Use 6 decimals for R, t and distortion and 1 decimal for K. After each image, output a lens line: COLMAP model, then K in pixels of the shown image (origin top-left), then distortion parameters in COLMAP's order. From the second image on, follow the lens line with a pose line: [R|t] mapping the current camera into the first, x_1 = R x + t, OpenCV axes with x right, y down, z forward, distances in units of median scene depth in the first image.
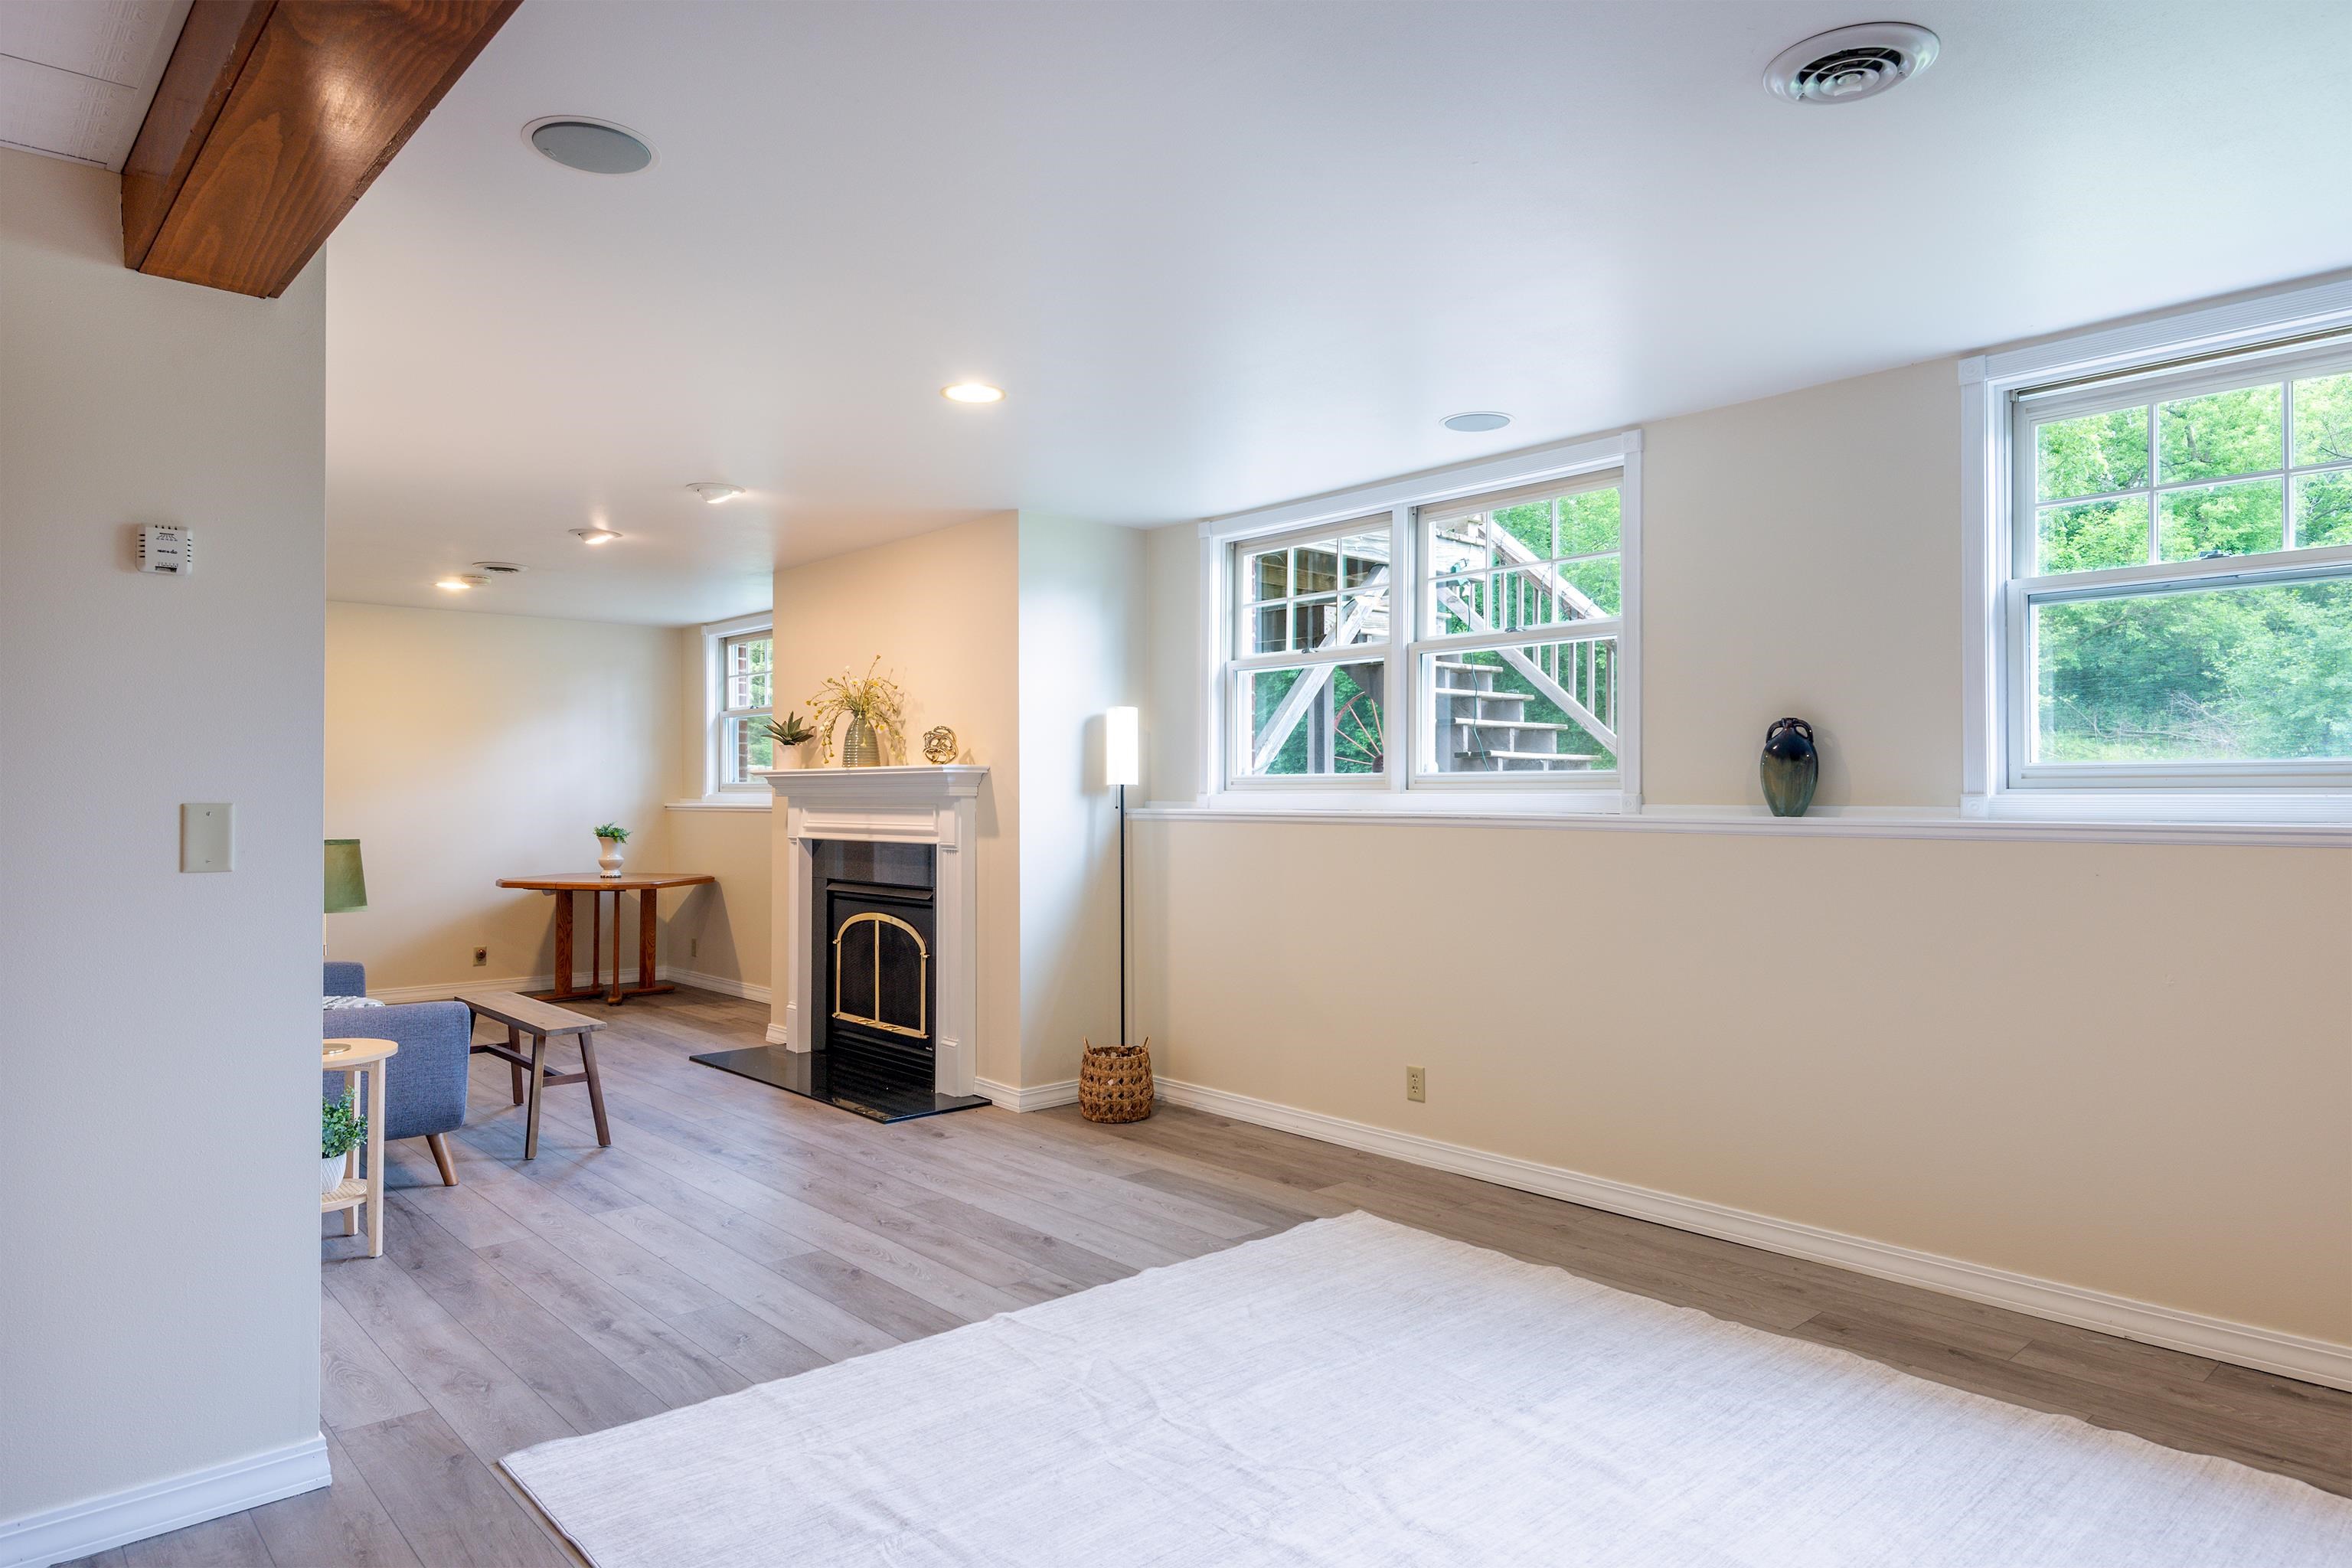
lens RADIAL K [[1418.9, 0, 1225.1], [0, 1418.9, 779.5], [0, 0, 1]] dist [0.038902, -0.036186]
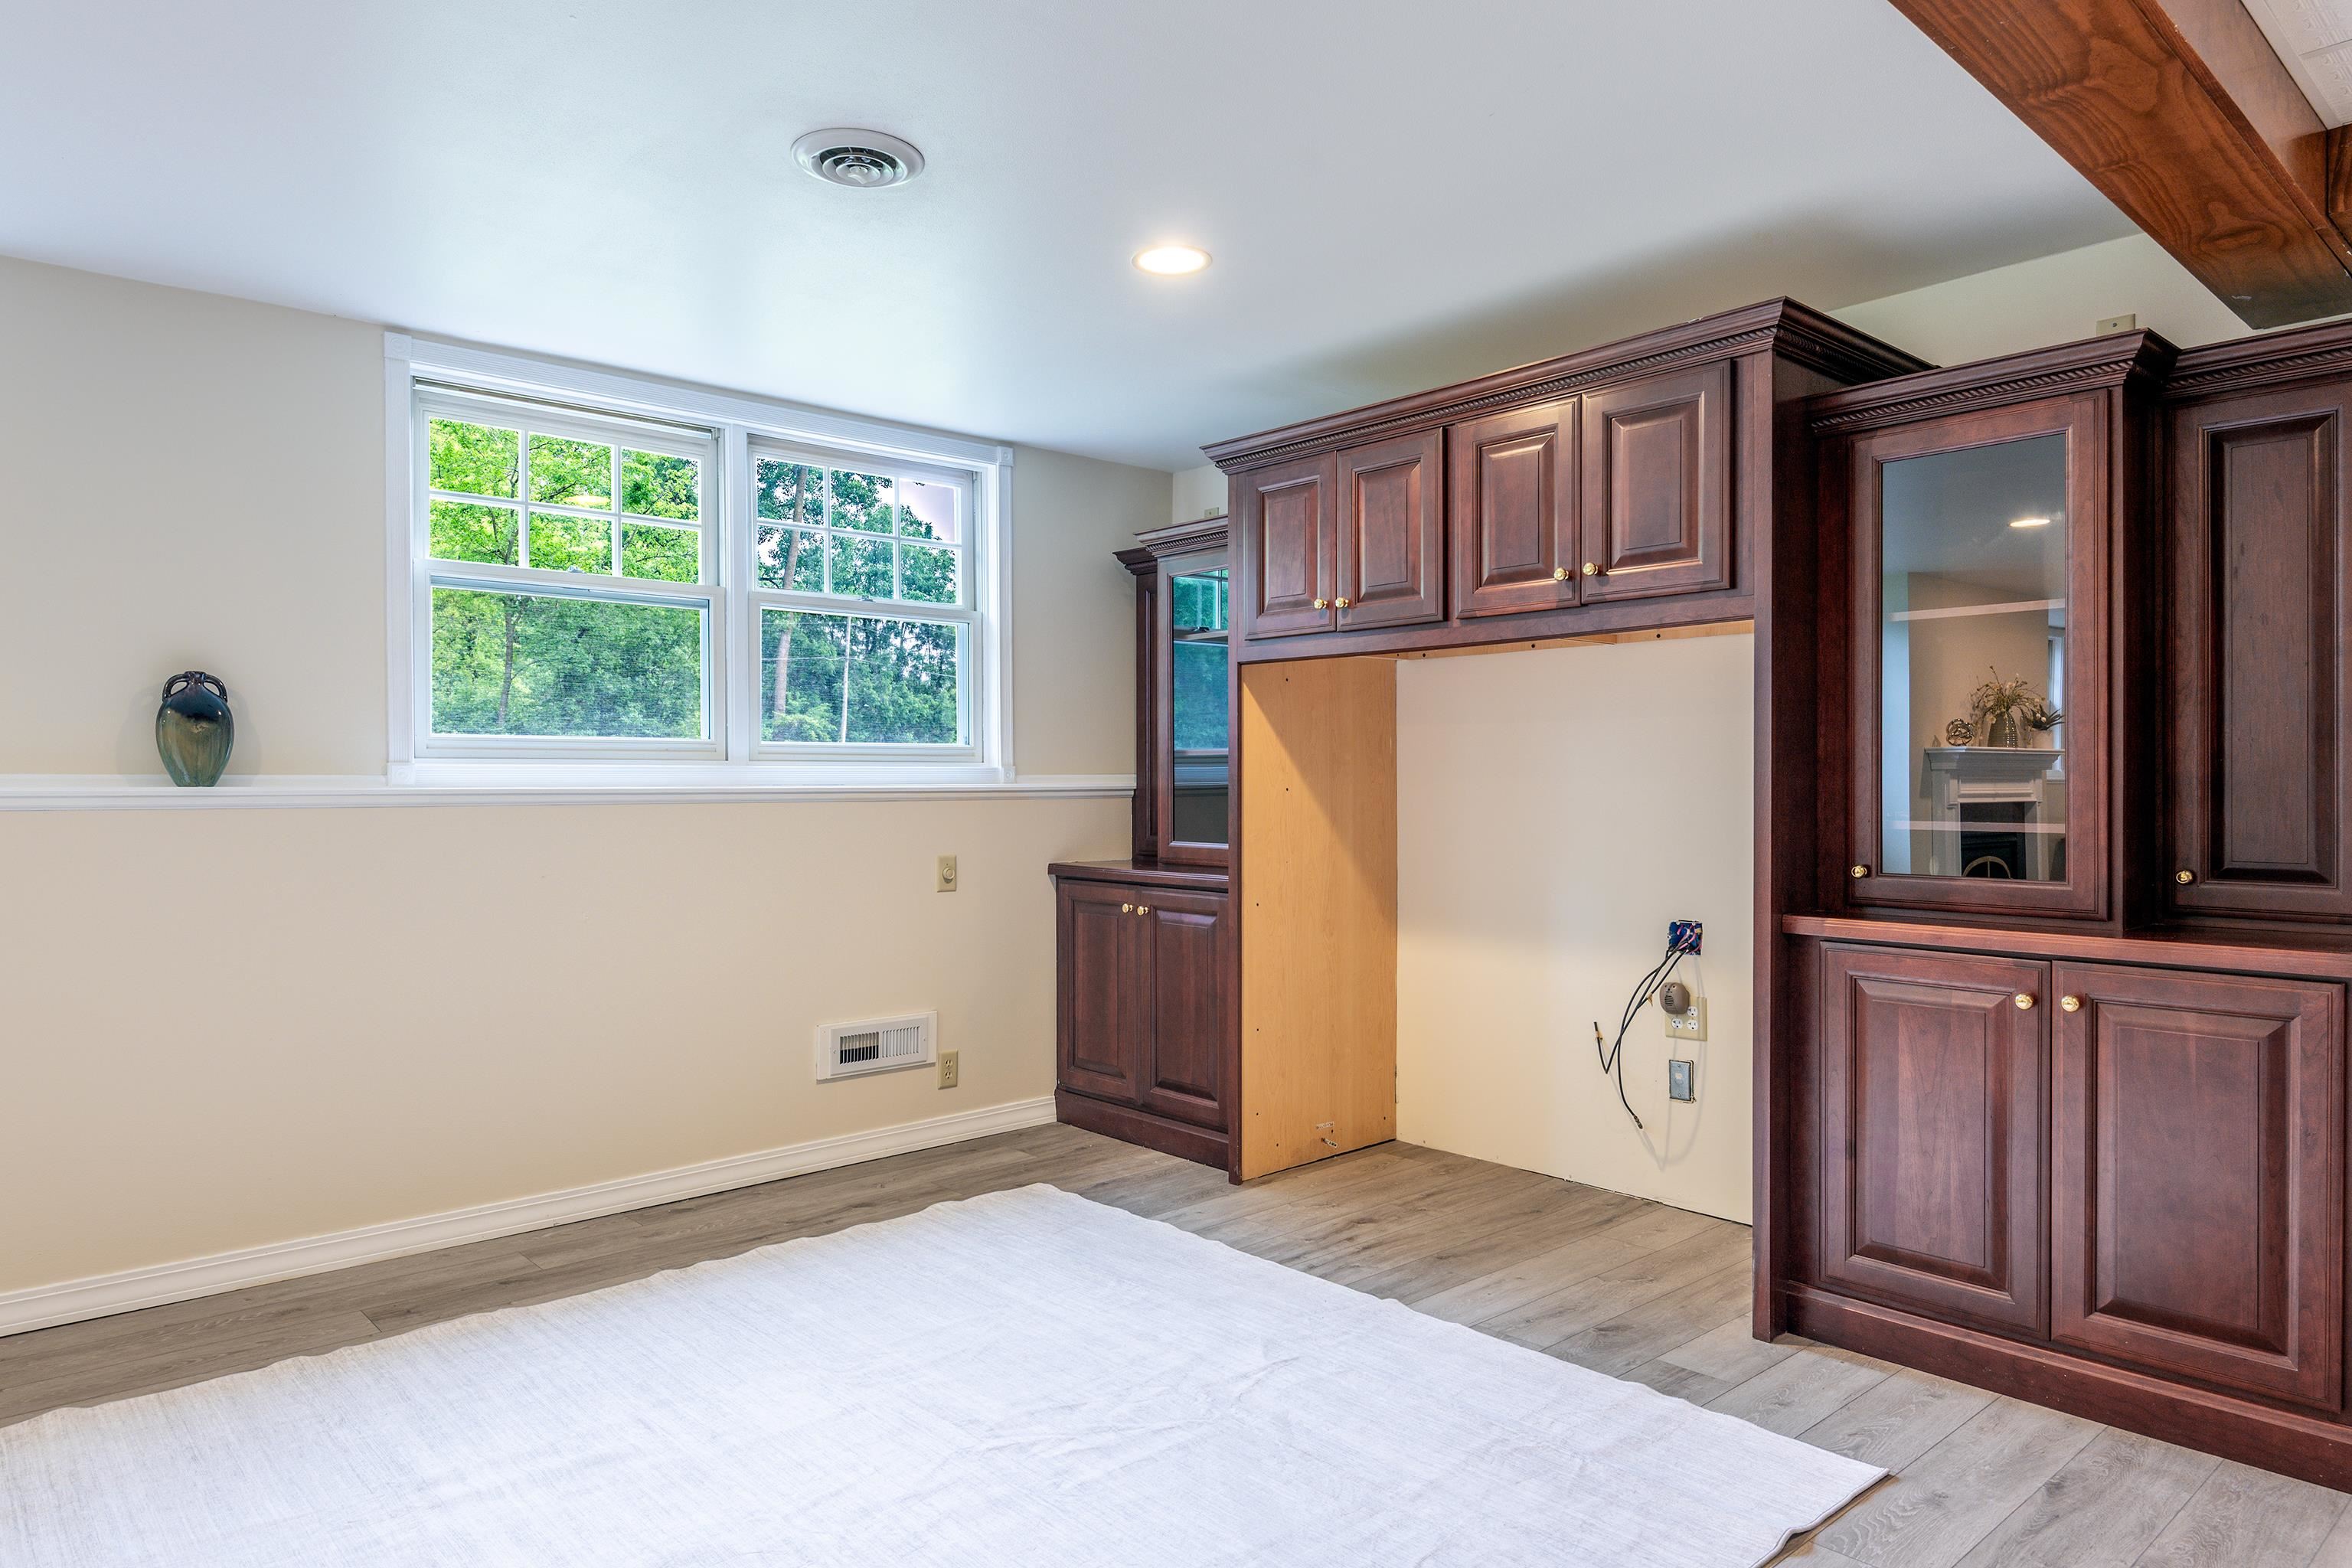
lens RADIAL K [[1411.1, 0, 1181.4], [0, 1411.1, 773.2], [0, 0, 1]] dist [0.034683, -0.035797]
pose [[0.017742, 0.007096, 0.999817, -0.523040], [-0.009095, 0.999935, -0.006935, 0.021595], [-0.999801, -0.008970, 0.017806, 0.461447]]
